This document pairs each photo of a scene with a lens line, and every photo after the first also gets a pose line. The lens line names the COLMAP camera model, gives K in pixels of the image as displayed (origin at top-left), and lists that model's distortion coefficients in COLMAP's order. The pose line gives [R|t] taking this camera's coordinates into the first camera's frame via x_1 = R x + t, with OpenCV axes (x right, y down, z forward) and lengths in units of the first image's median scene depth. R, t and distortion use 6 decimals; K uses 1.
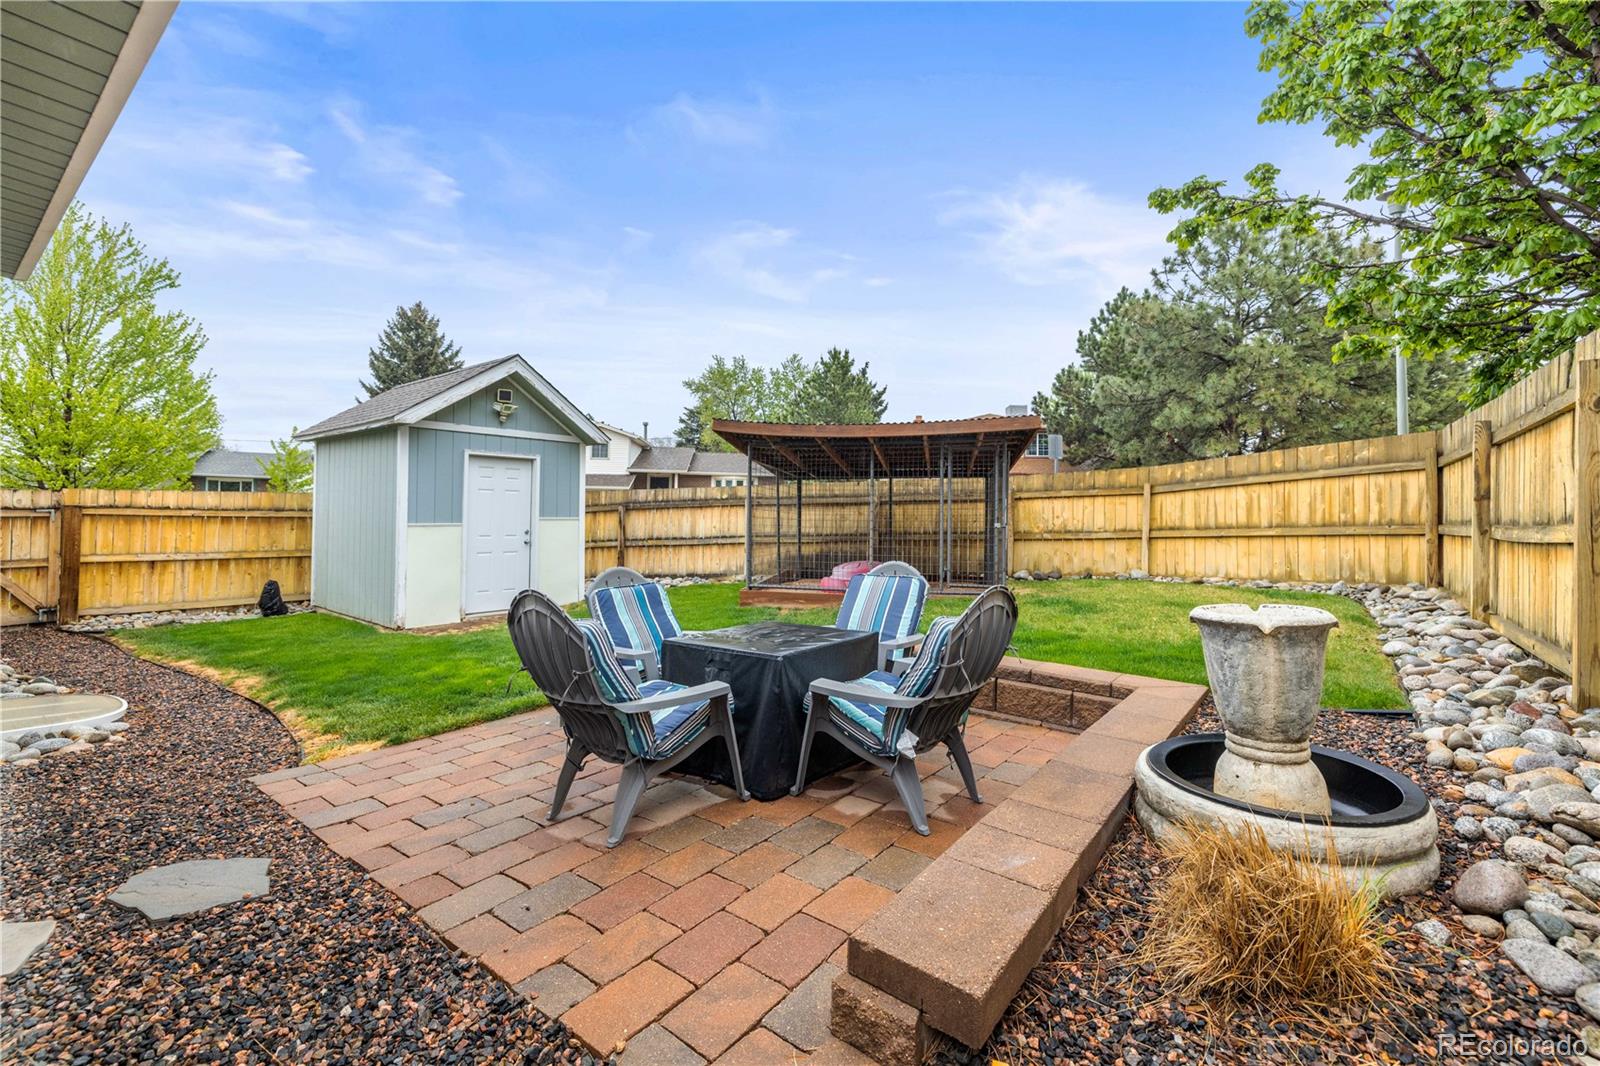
lens RADIAL K [[677.8, 0, 797.5], [0, 677.8, 517.4], [0, 0, 1]] dist [0.002234, 0.000474]
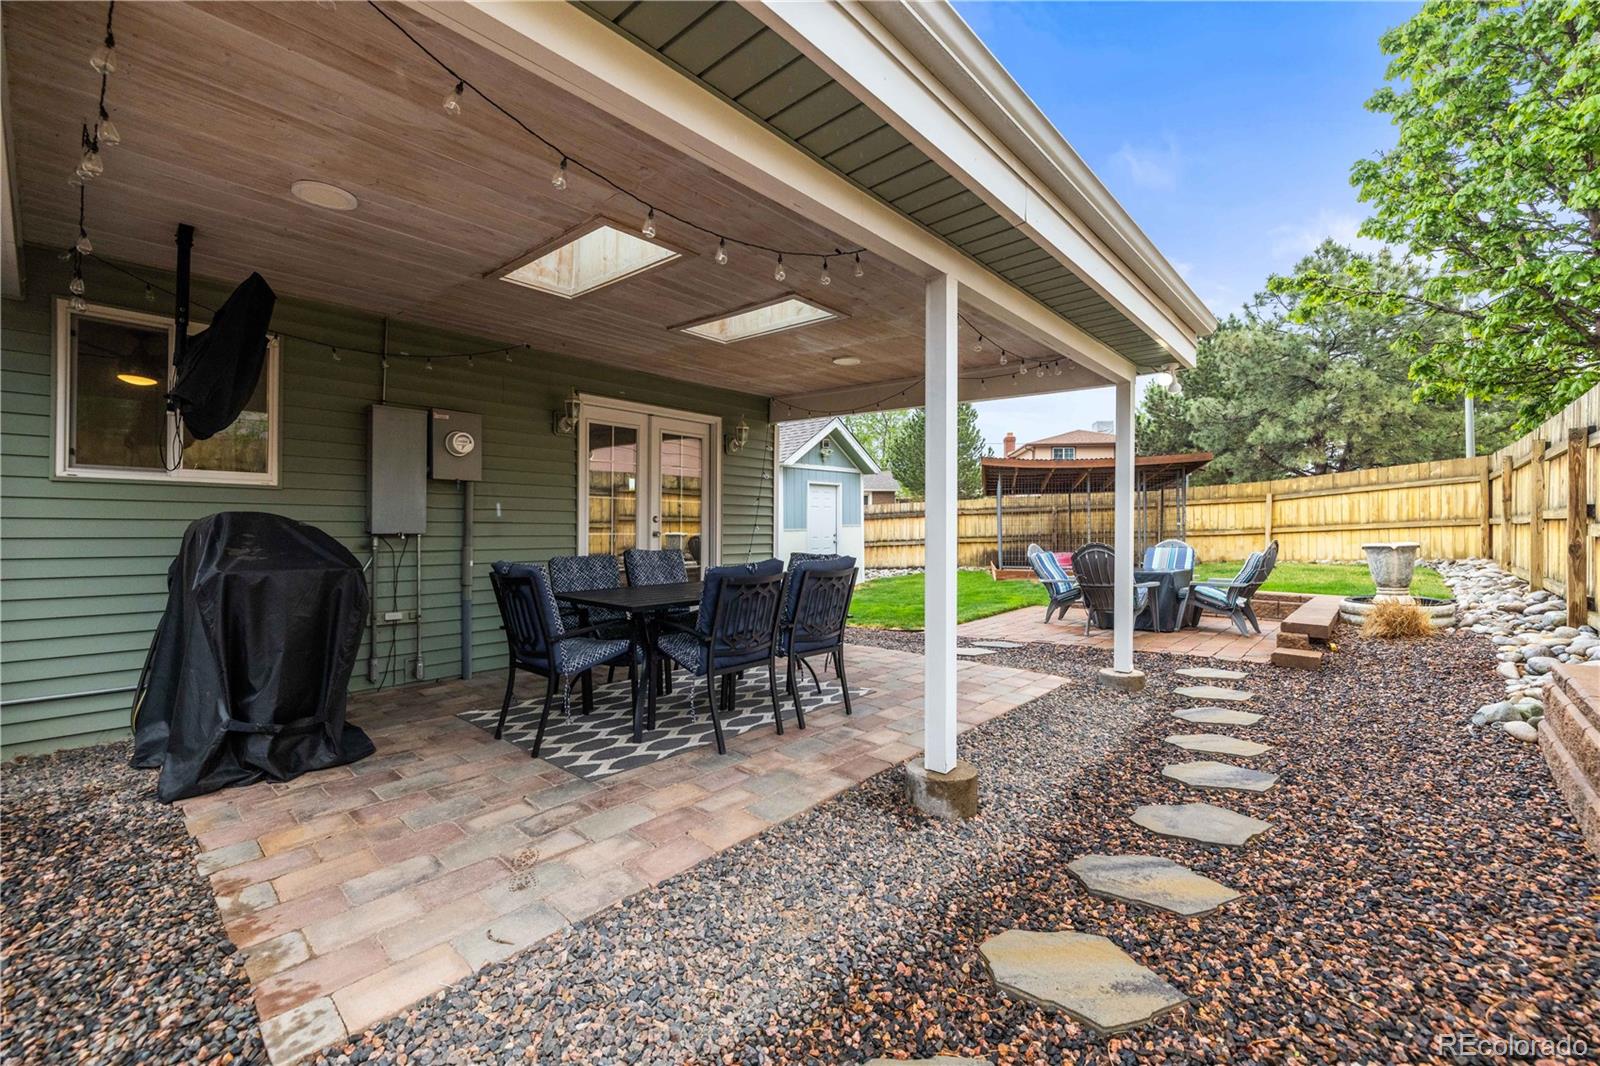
lens RADIAL K [[677.8, 0, 796.9], [0, 677.8, 540.0], [0, 0, 1]] dist [0.002234, 0.000474]
pose [[0.997613, -0.014184, -0.067582, -0.360604], [0.015125, 0.999795, 0.013426, 0.011505], [0.067378, -0.014416, 0.997623, -0.449970]]
